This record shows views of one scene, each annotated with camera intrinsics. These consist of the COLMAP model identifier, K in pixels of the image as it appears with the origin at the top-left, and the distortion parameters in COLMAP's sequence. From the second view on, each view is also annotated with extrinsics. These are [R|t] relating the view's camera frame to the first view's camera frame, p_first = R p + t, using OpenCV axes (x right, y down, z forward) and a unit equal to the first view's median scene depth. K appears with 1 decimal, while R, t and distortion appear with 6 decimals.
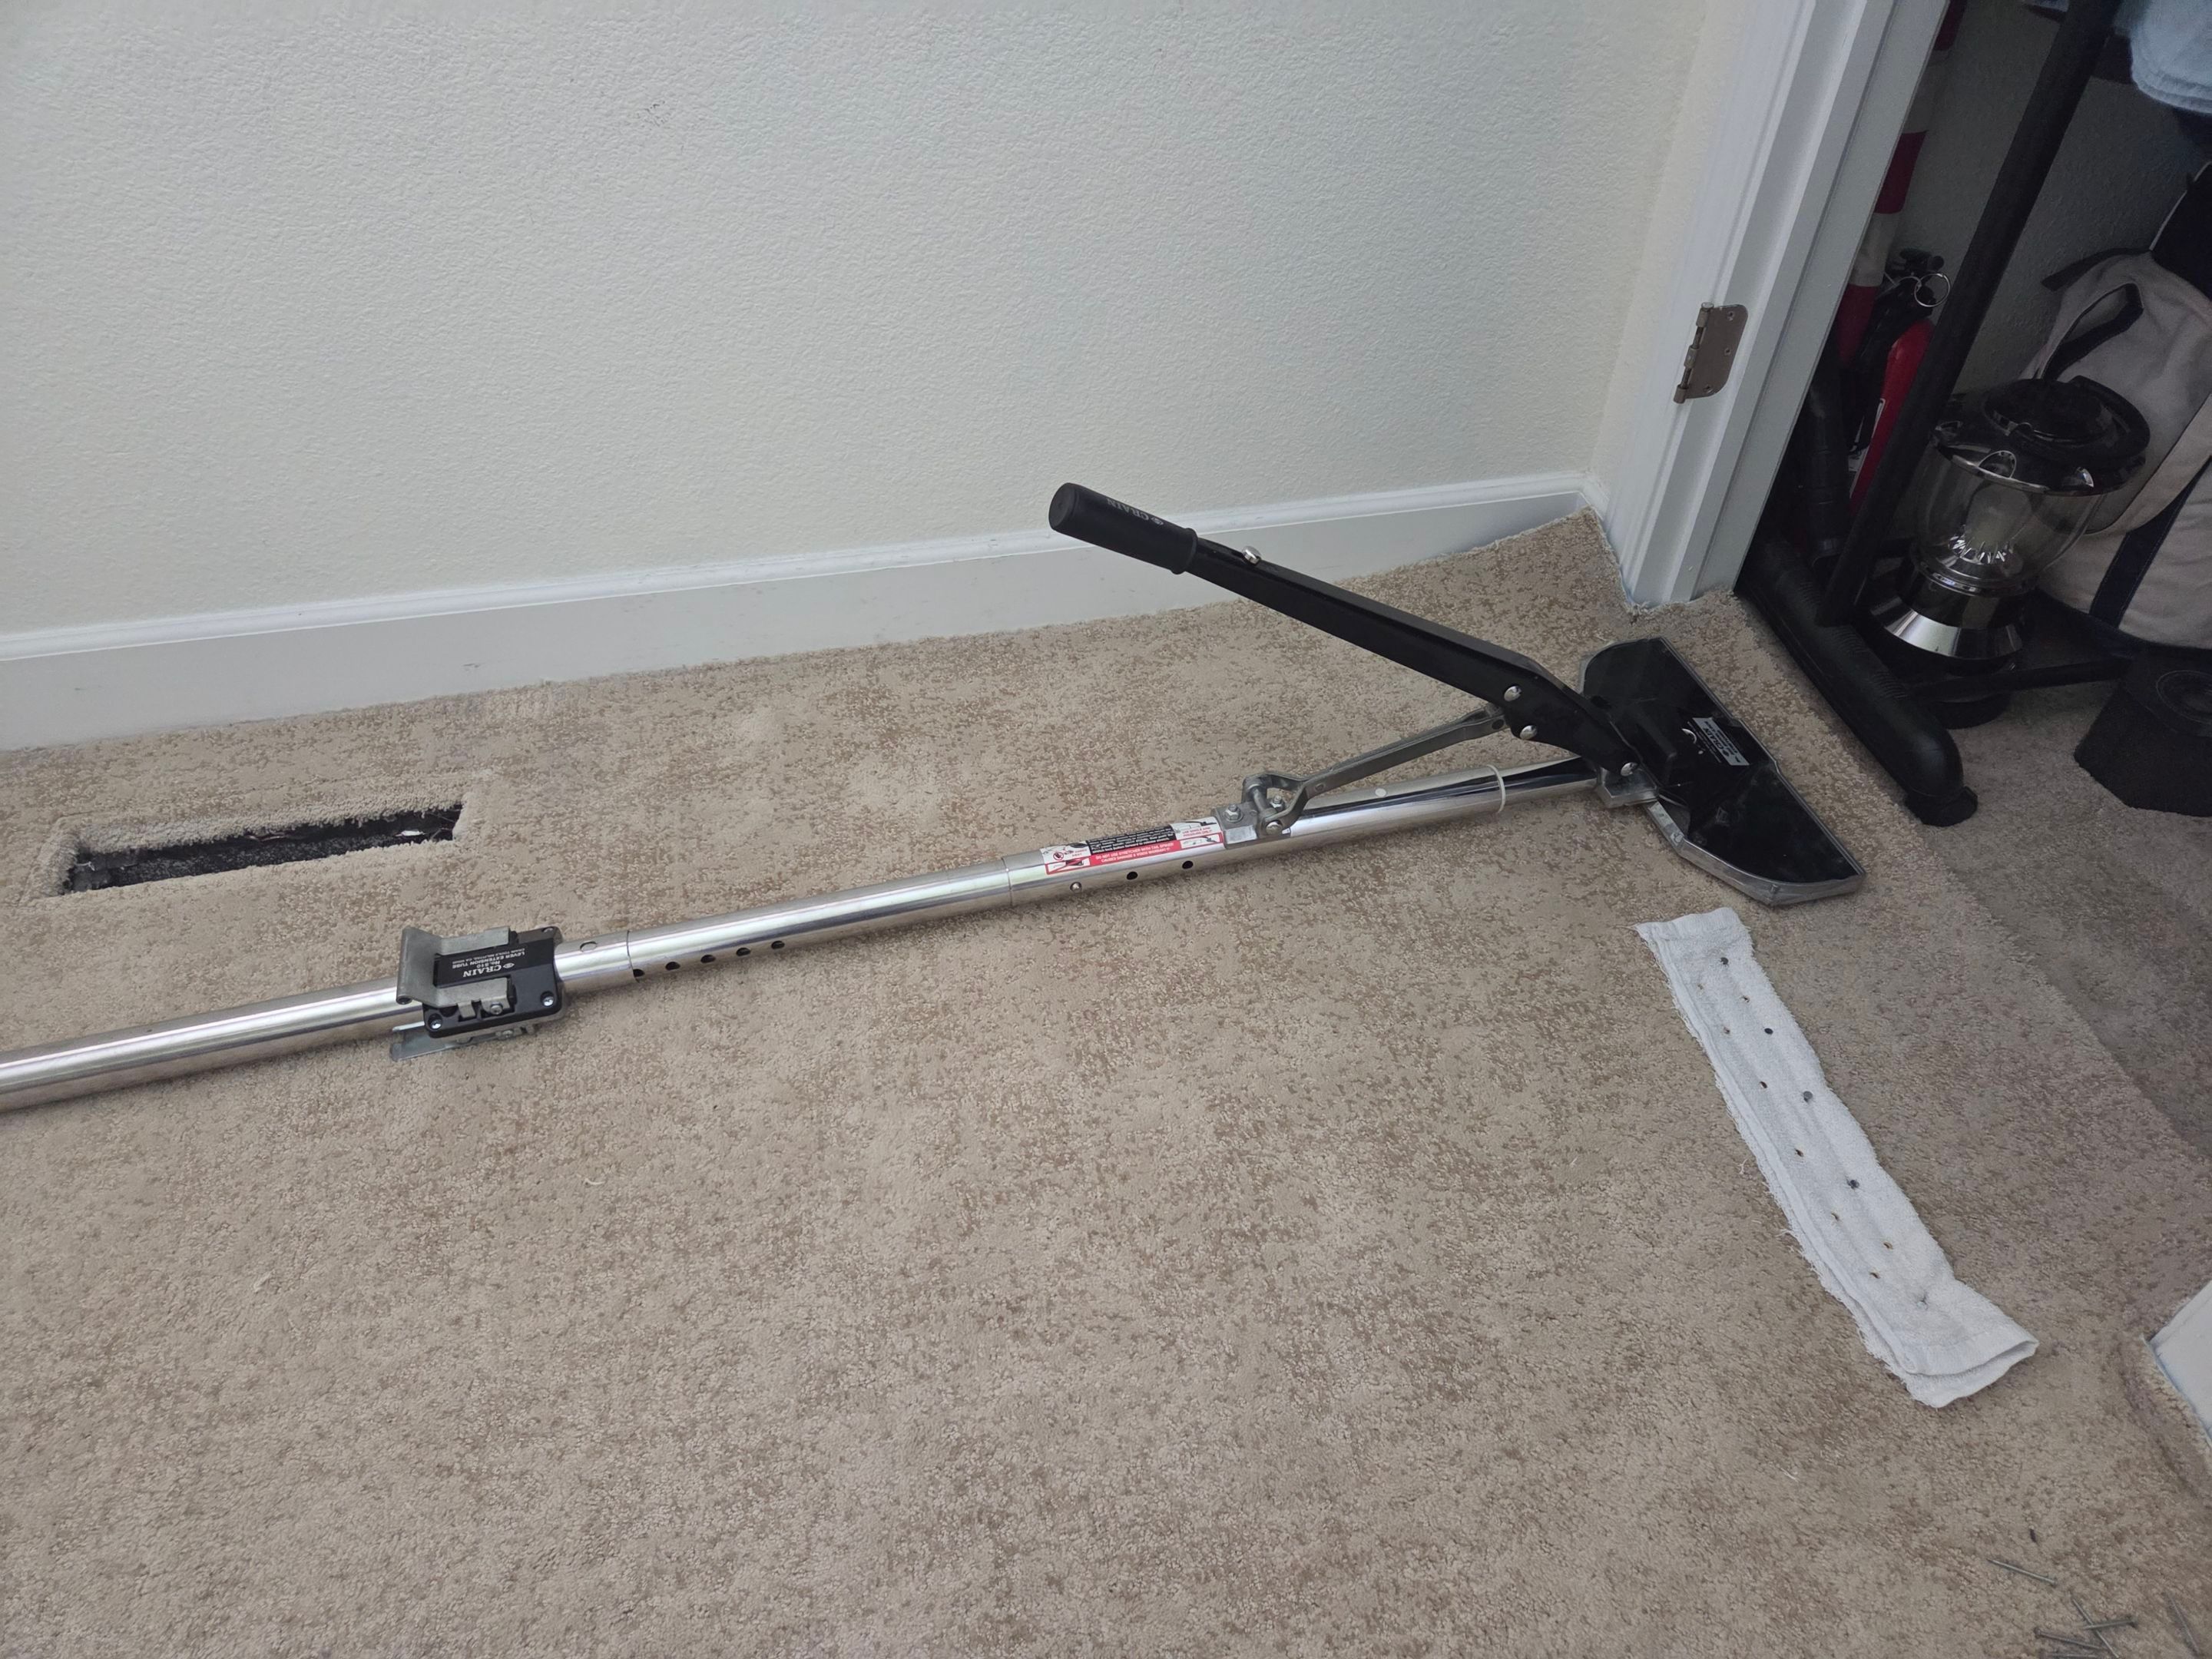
lens RADIAL K [[1166.7, 0, 1106.0], [0, 1166.7, 829.5], [0, 0, 1]] dist [0.051840, -0.021760]
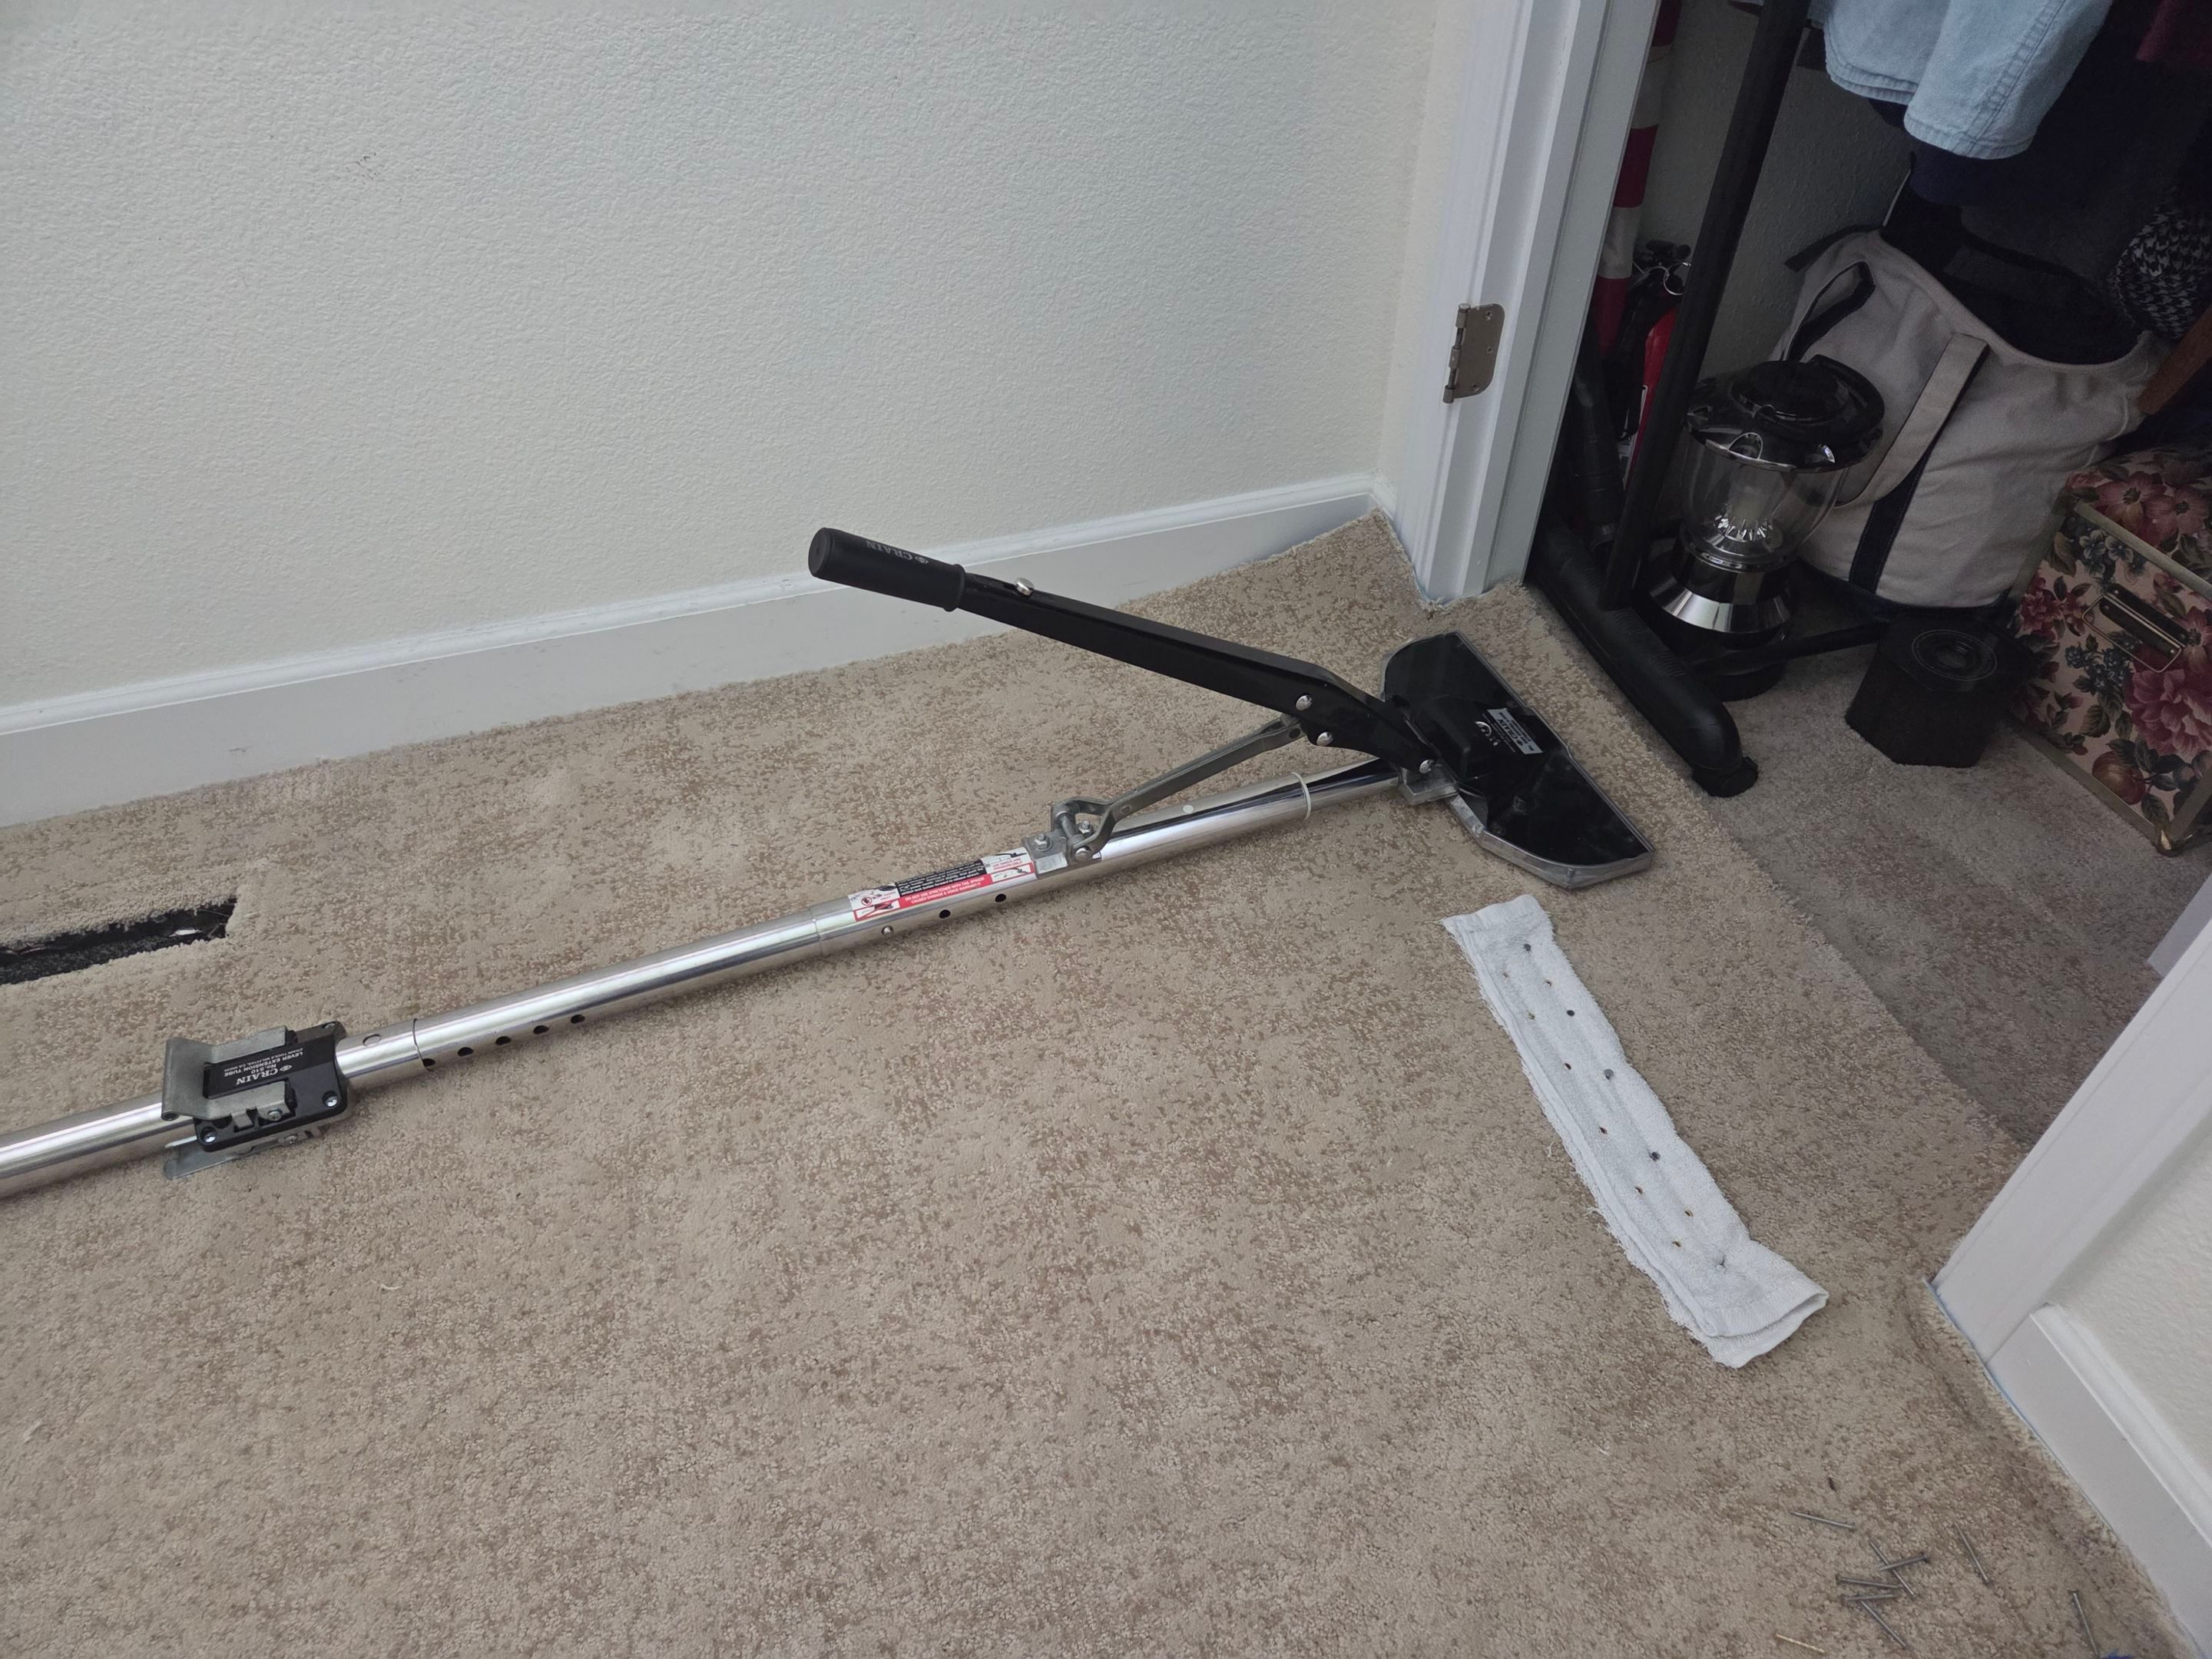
lens RADIAL K [[1166.7, 0, 1106.0], [0, 1166.7, 829.5], [0, 0, 1]] dist [0.051840, -0.021760]
pose [[0.994937, -0.082637, 0.057204, 0.113357], [0.082295, 0.996573, 0.008311, -0.030103], [-0.057695, -0.003561, 0.998328, 0.005052]]
